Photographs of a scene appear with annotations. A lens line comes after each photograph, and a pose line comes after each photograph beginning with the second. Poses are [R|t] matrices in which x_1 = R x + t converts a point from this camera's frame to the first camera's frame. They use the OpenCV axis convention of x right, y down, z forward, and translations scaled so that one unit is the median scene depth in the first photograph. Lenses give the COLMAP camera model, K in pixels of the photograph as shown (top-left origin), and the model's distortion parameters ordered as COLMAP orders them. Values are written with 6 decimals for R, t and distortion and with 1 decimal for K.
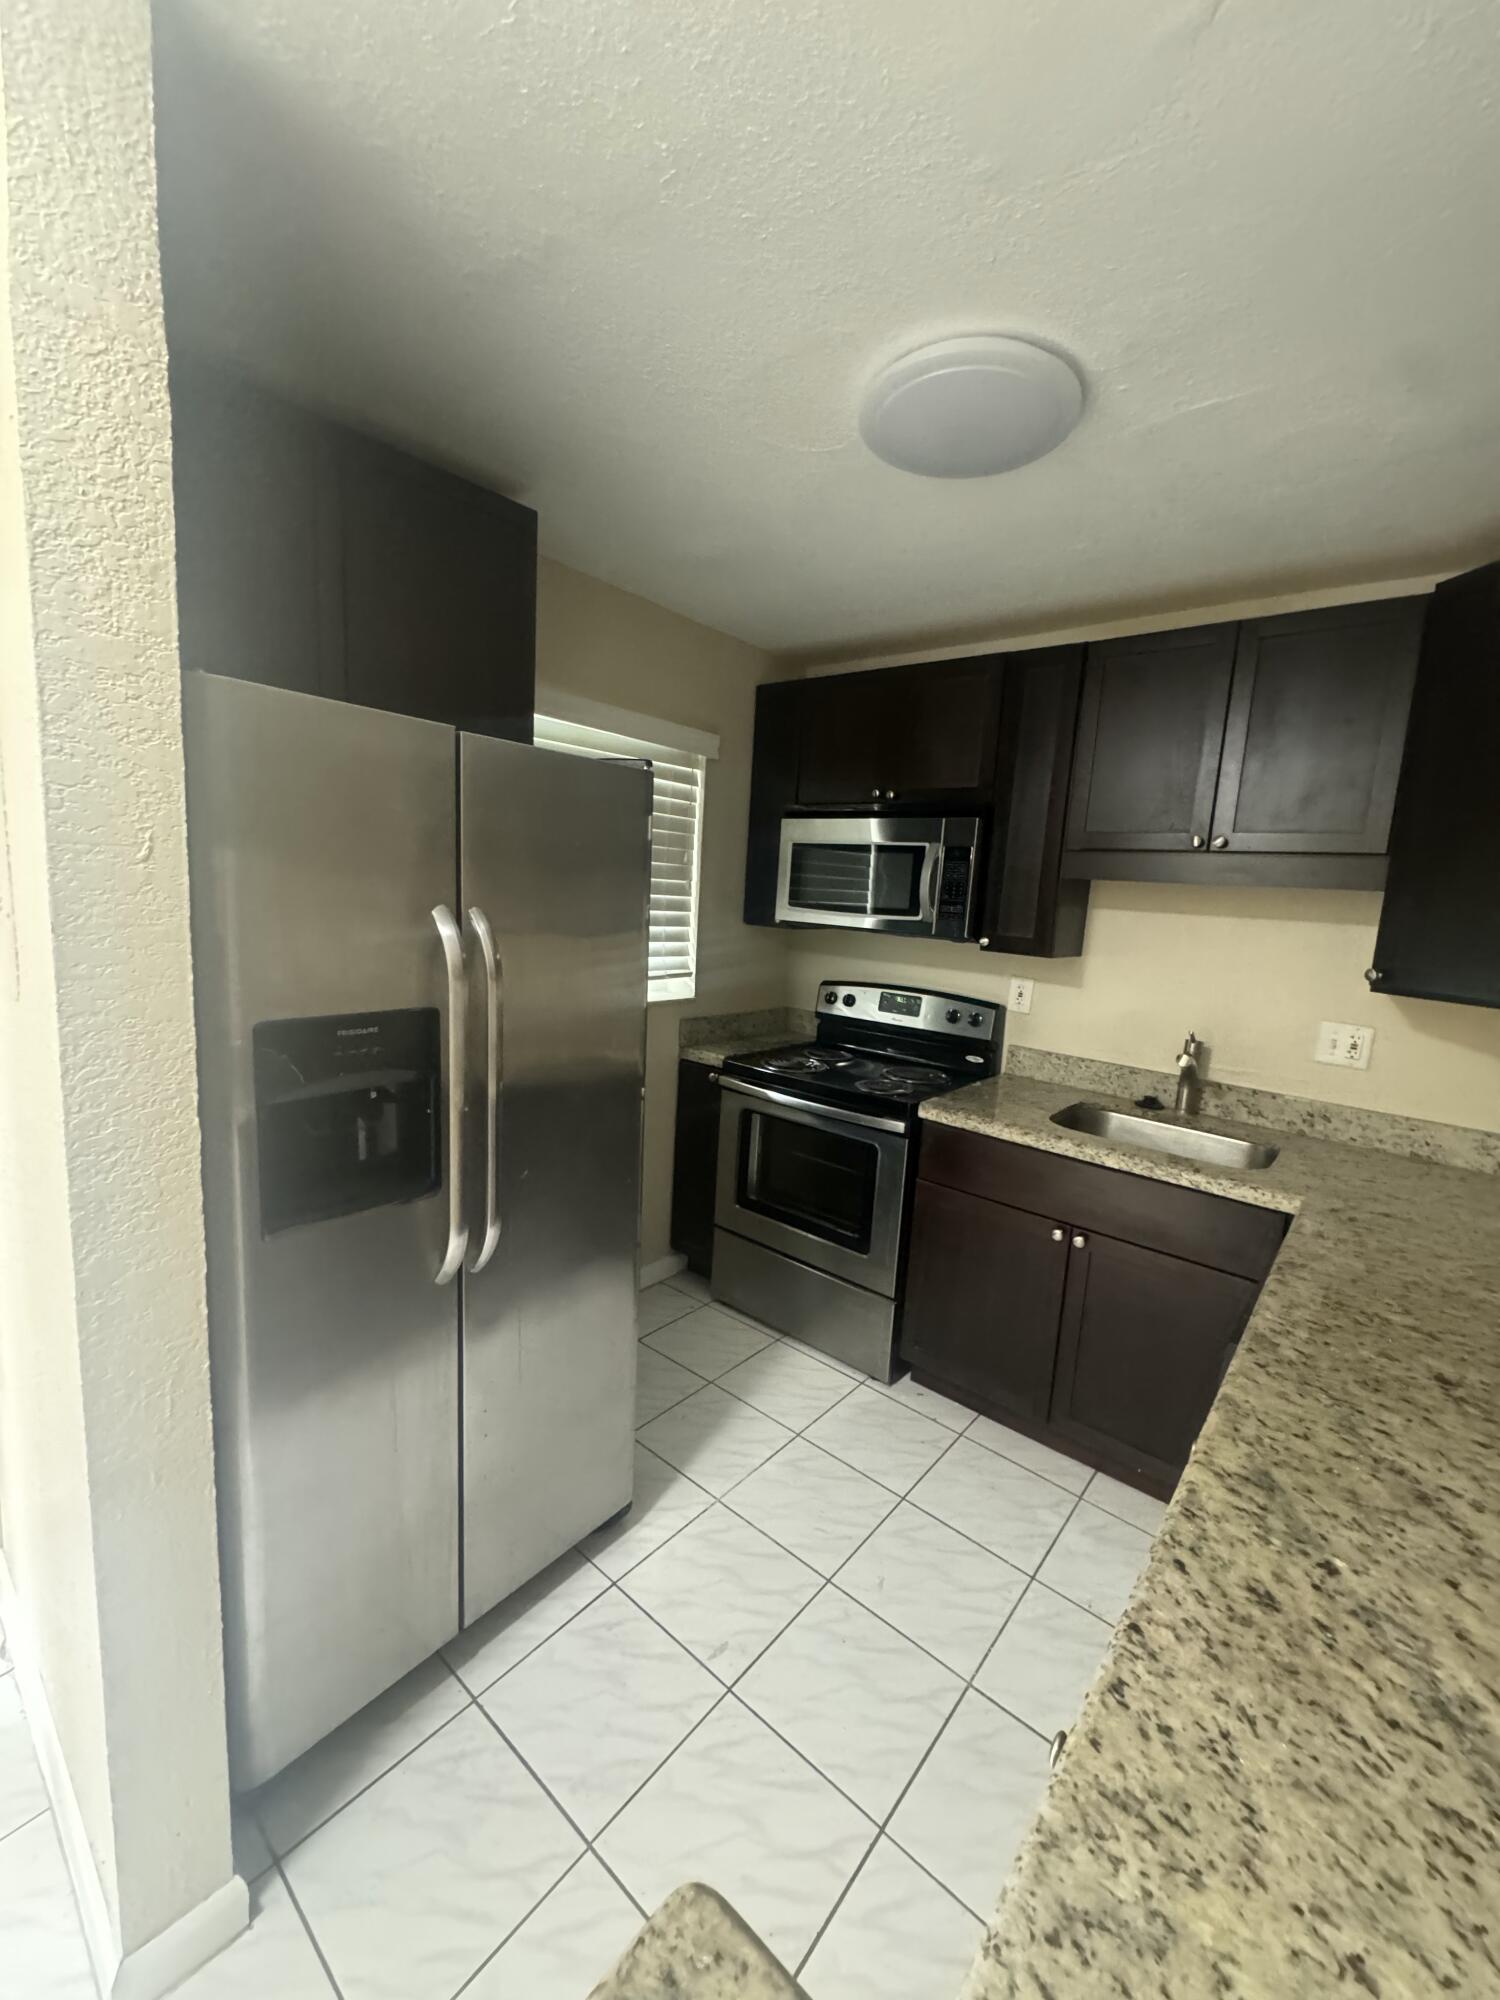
lens RADIAL K [[799.6, 0, 754.5], [0, 799.6, 998.5], [0, 0, 1]] dist [0.000710, 0.000335]
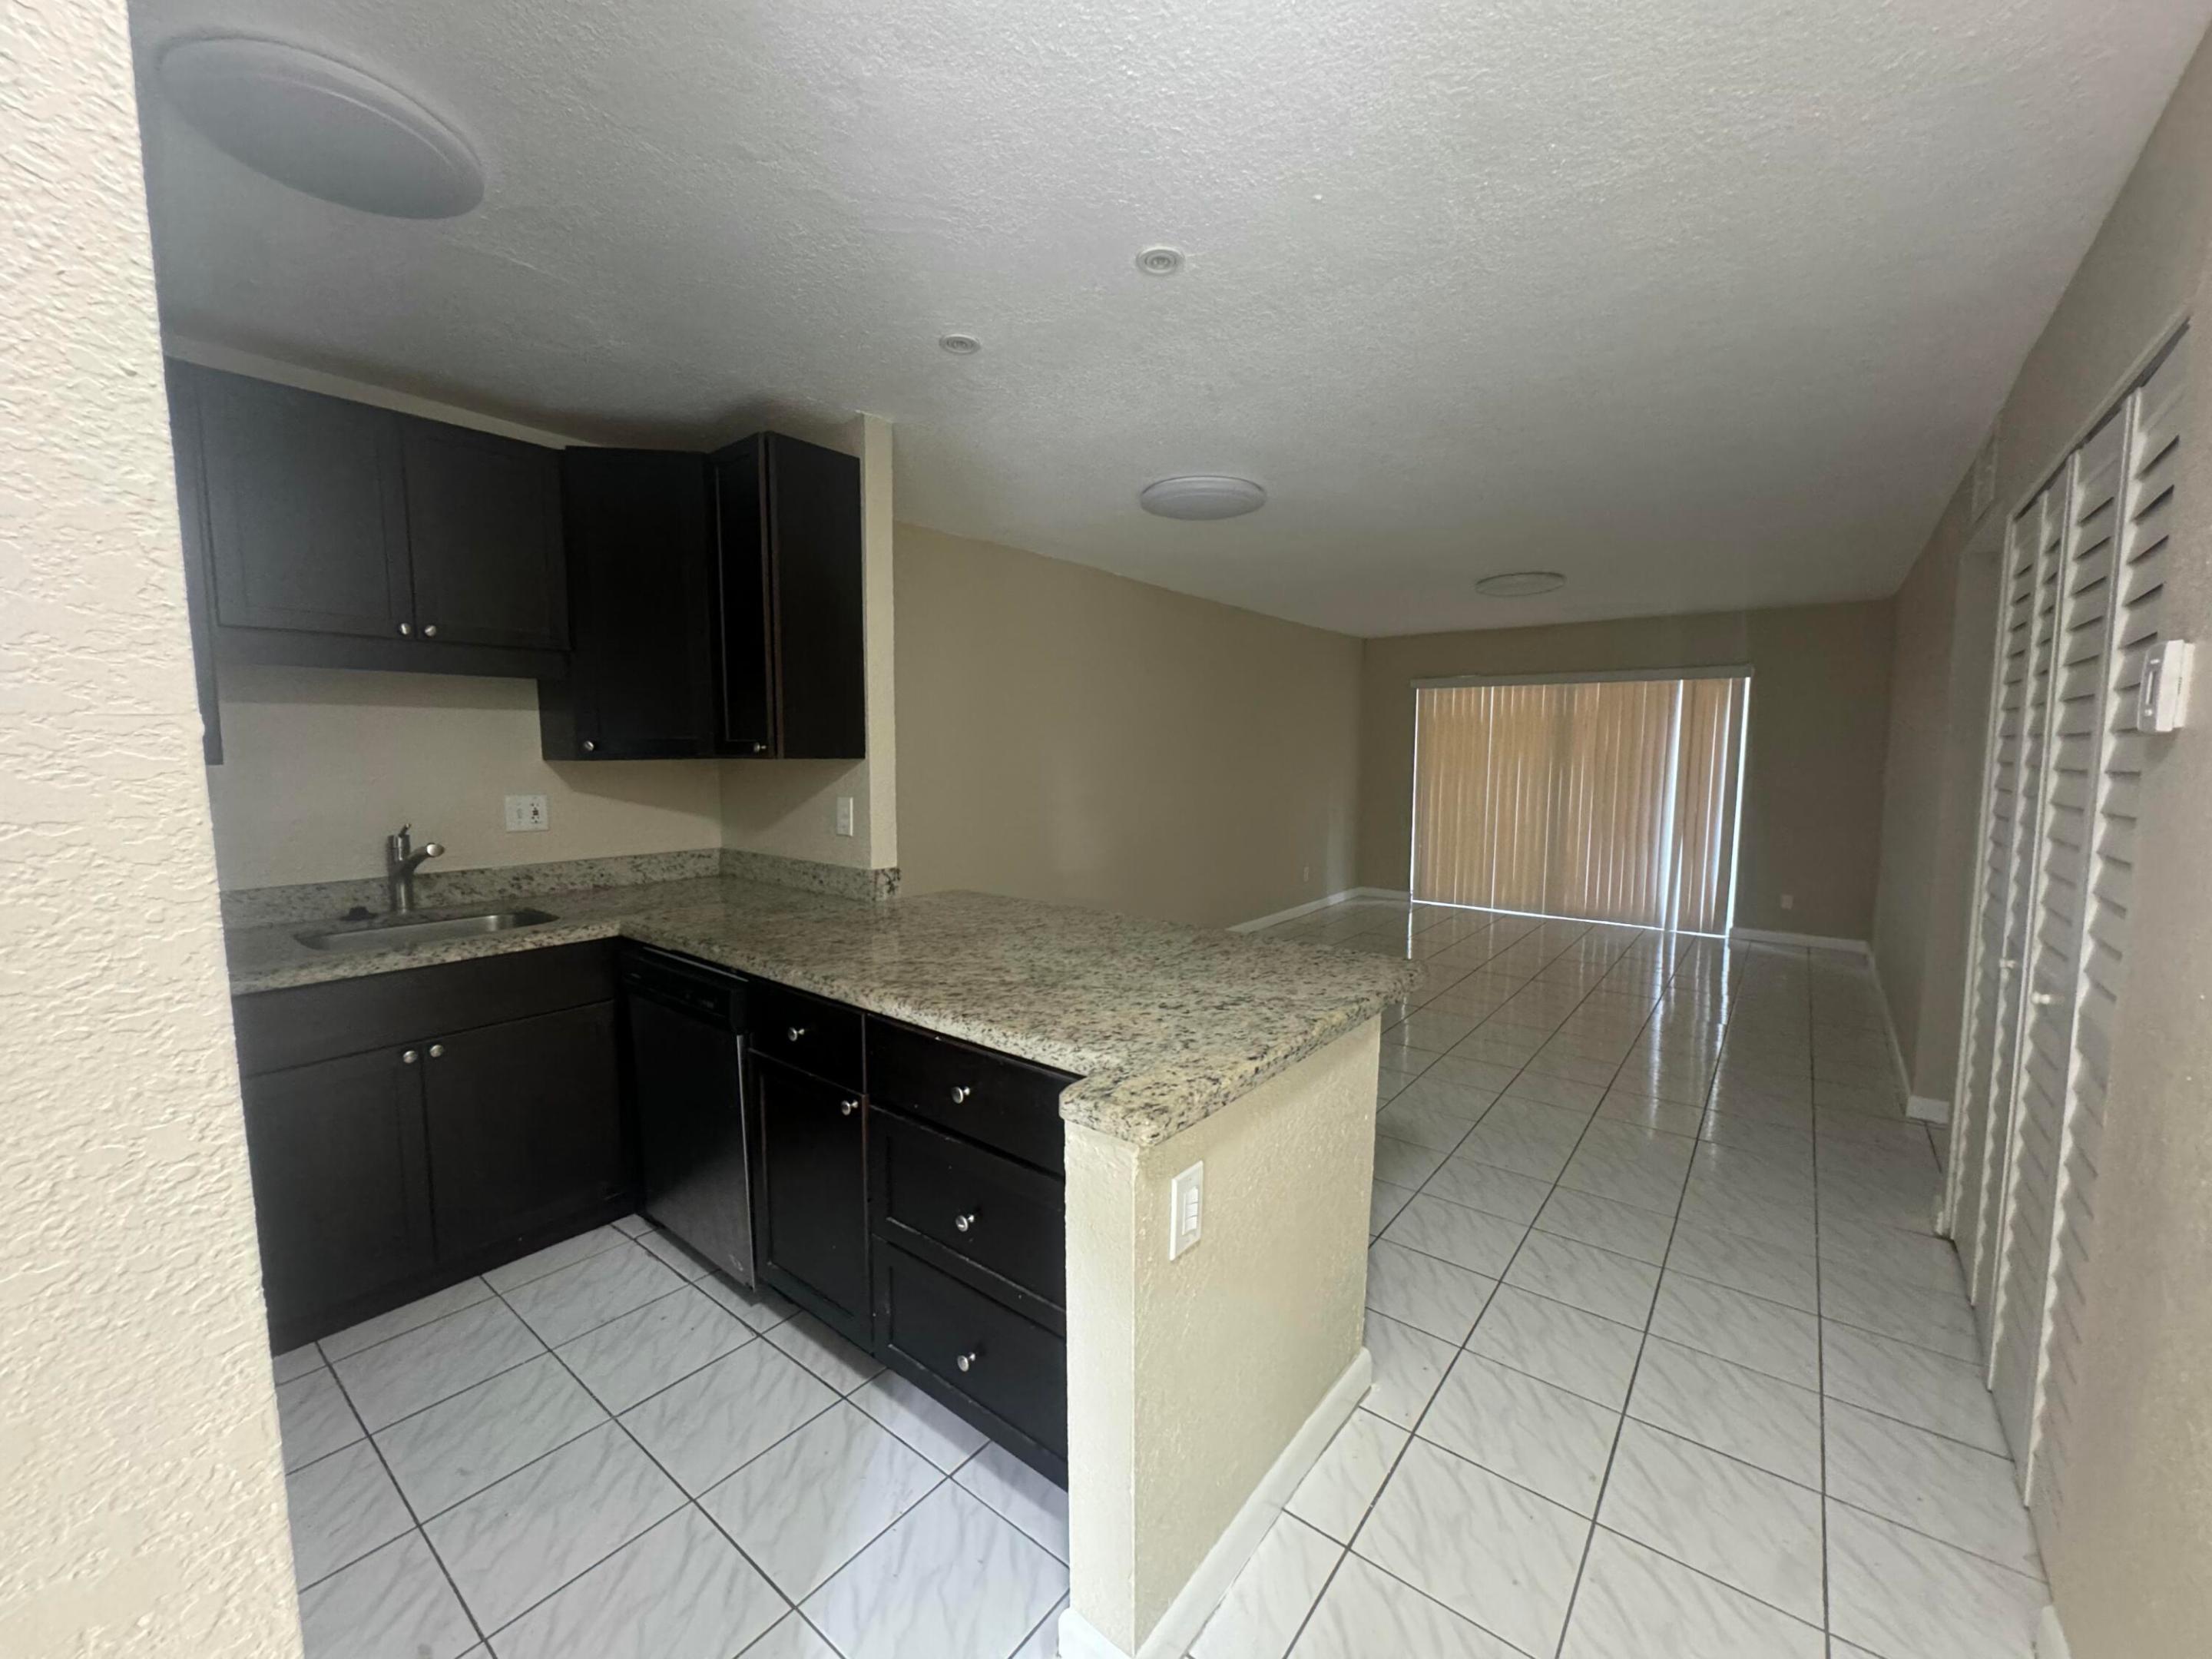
lens RADIAL K [[884.4, 0, 1110.9], [0, 884.4, 826.9], [0, 0, 1]] dist [0.000710, 0.000335]
pose [[-0.027294, -0.157144, 0.987198, -0.599409], [0.132382, 0.978300, 0.159388, -0.015716], [-0.990823, 0.135037, -0.005899, 0.178008]]
